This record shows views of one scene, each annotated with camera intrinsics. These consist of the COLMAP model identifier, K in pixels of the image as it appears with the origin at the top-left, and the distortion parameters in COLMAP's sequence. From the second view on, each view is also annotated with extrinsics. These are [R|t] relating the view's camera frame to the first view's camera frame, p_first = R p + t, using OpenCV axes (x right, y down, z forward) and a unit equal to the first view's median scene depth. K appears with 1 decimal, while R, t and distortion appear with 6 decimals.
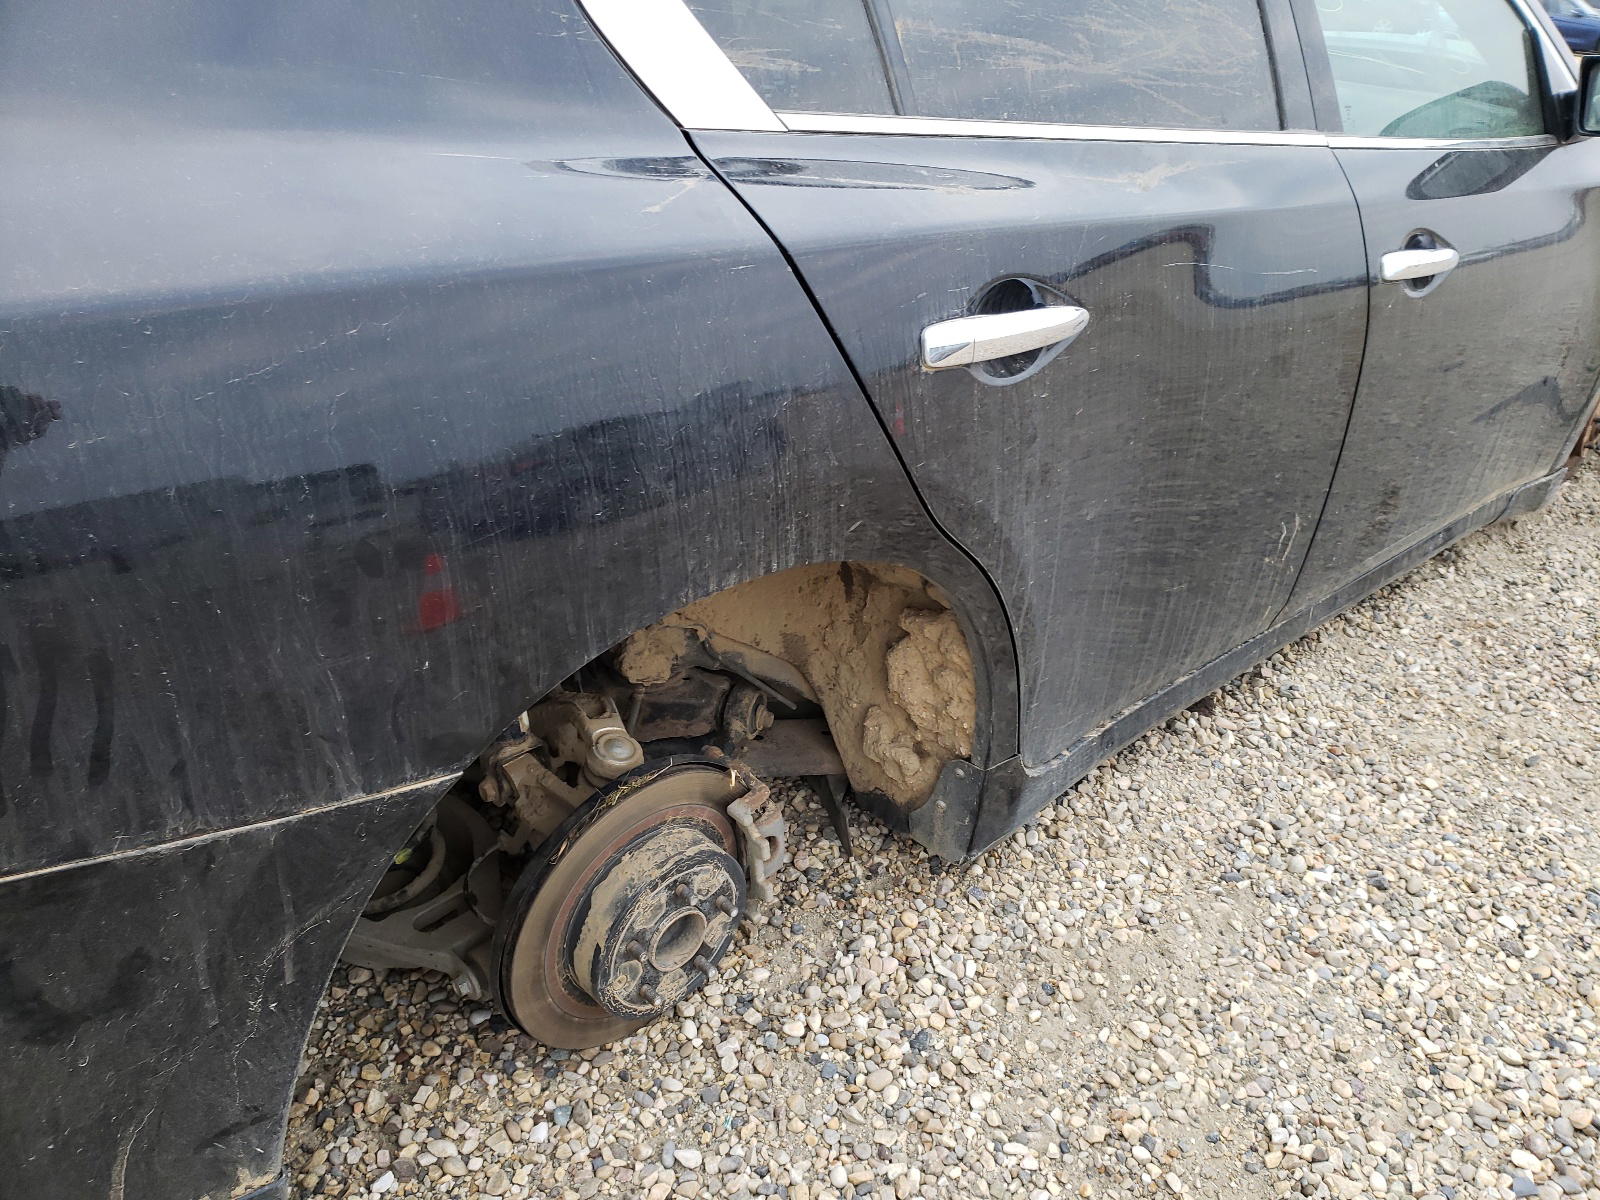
lens RADIAL K [[1238.2, 0, 809.6], [0, 1238.2, 583.5], [0, 0, 1]] dist [0.038617, -0.009560]
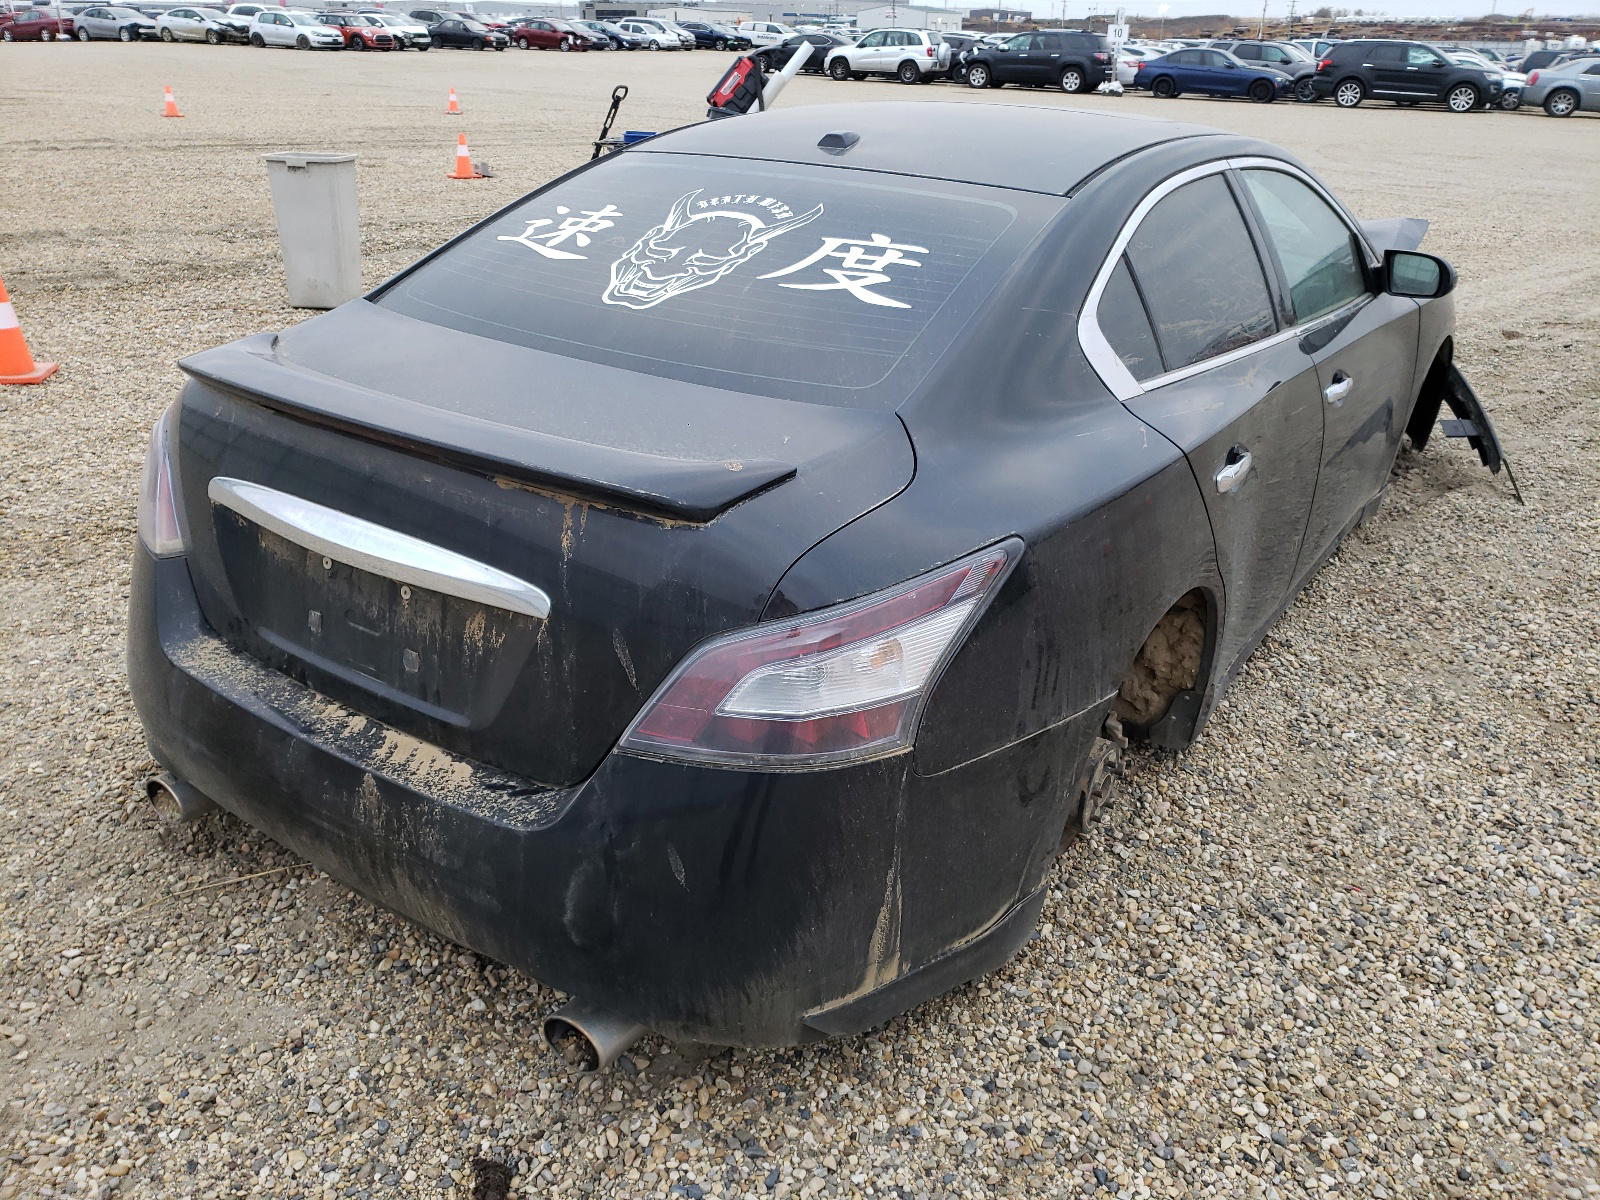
lens RADIAL K [[1238.2, 0, 799.3], [0, 1238.2, 597.2], [0, 0, 1]] dist [0.038617, -0.009560]
pose [[0.976940, -0.116406, 0.178989, -0.669678], [0.121119, 0.992515, -0.015596, -0.032871], [-0.175834, 0.036915, 0.983728, -0.645346]]
